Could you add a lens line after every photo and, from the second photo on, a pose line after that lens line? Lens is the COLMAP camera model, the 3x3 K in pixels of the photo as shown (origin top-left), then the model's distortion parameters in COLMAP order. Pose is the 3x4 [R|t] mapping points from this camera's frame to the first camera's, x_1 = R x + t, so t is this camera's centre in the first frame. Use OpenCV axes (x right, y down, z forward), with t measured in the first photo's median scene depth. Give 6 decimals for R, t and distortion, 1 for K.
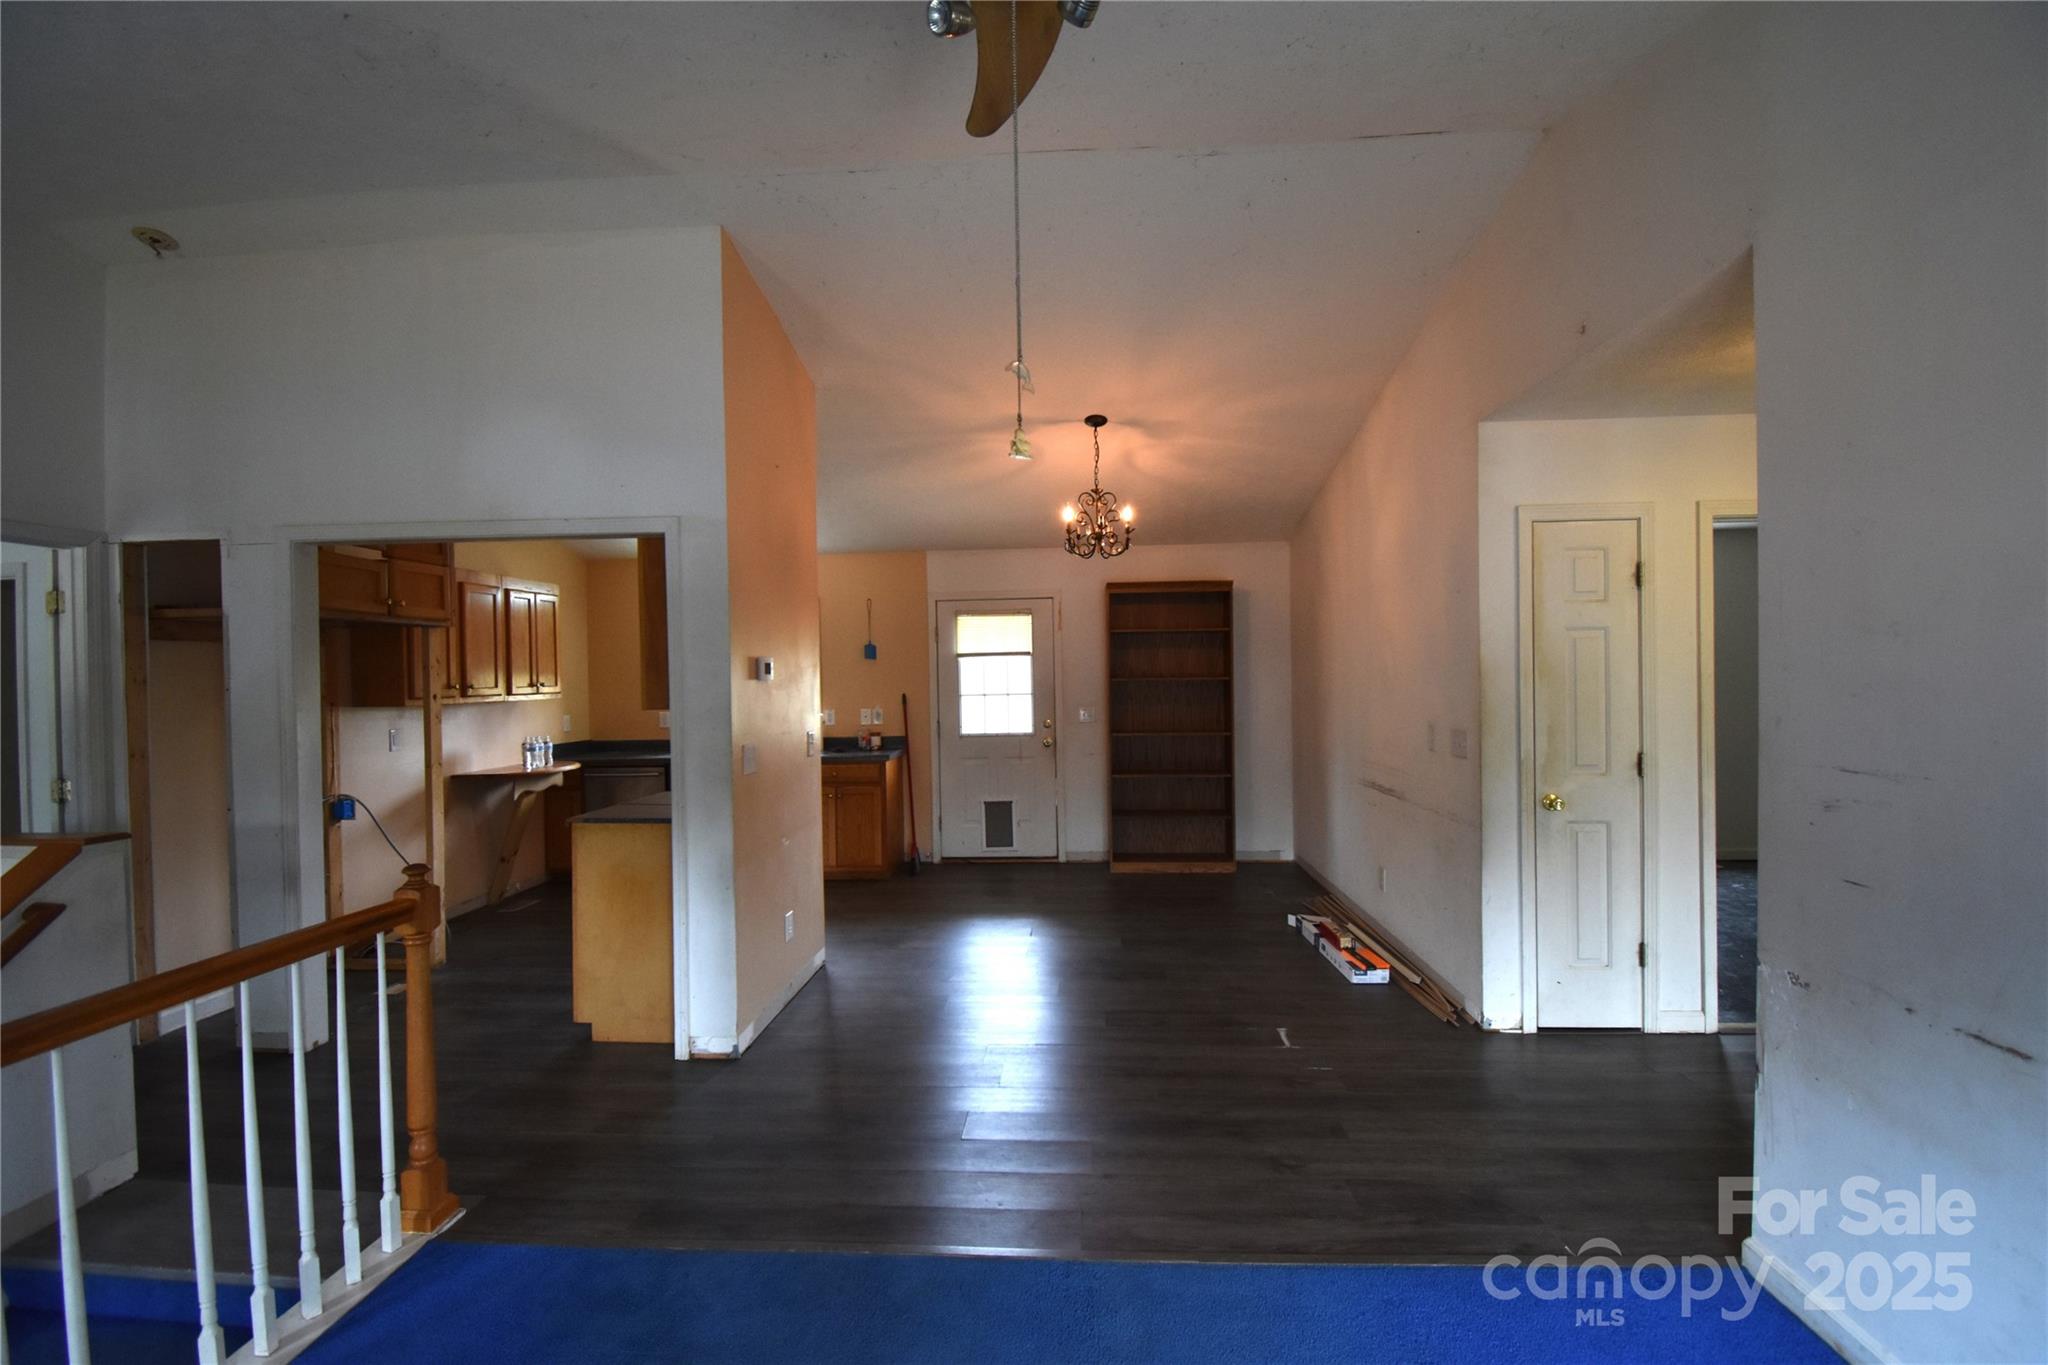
lens RADIAL K [[898.2, 0, 1020.3], [0, 898.2, 679.1], [0, 0, 1]] dist [0.019833, -0.023770]
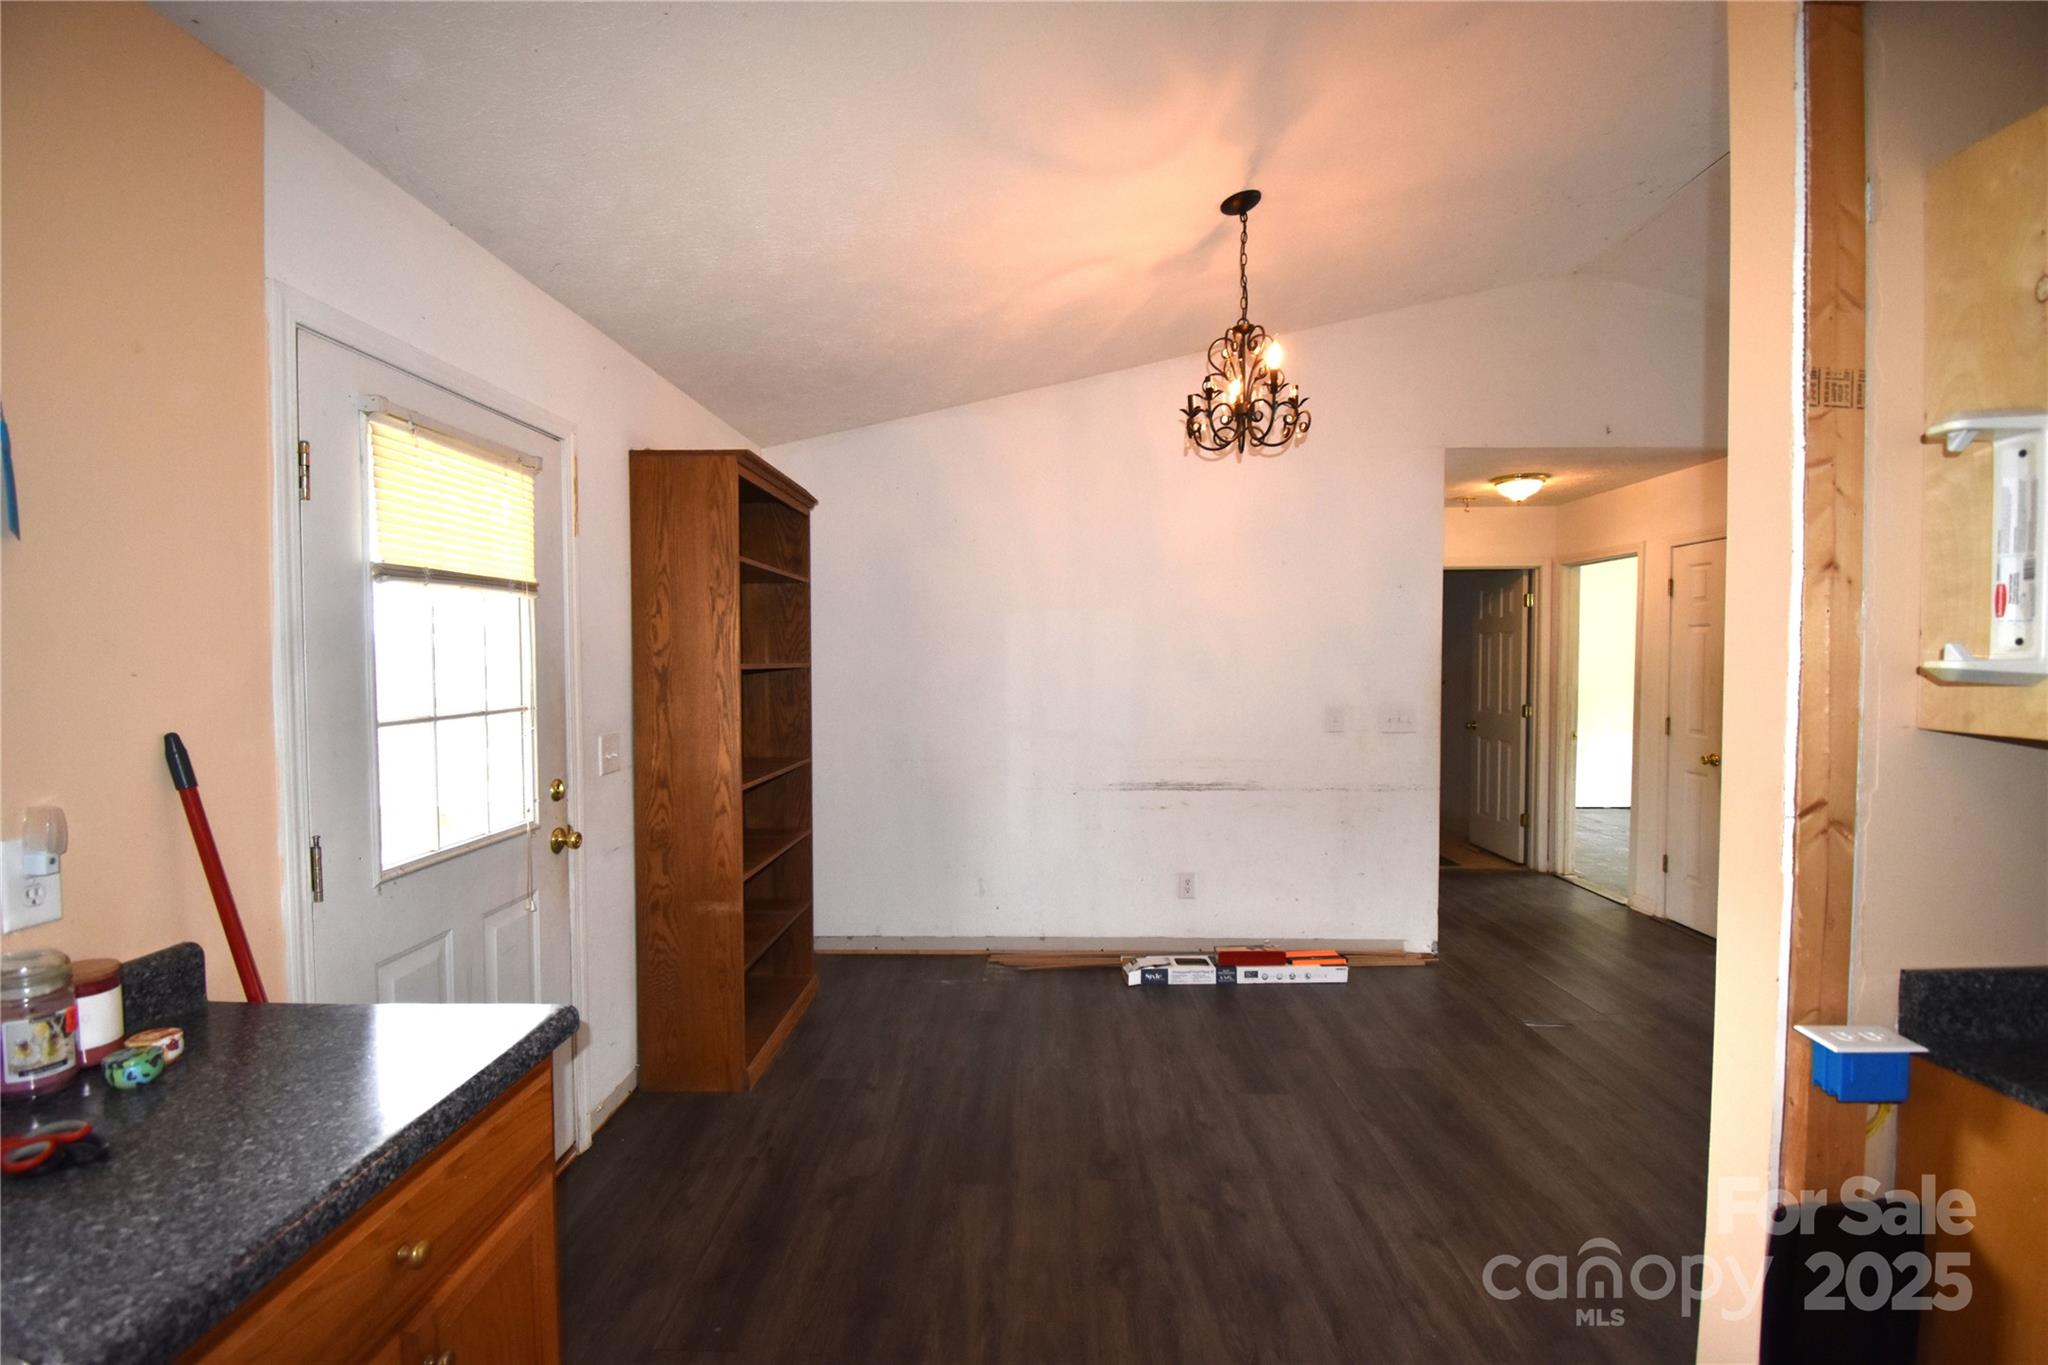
lens RADIAL K [[898.2, 0, 1020.3], [0, 898.2, 679.1], [0, 0, 1]] dist [0.019833, -0.023770]
pose [[-0.033496, -0.019993, 0.999239, -0.395432], [0.003824, 0.999790, 0.020132, -0.001339], [-0.999432, 0.004496, -0.033413, 0.955670]]
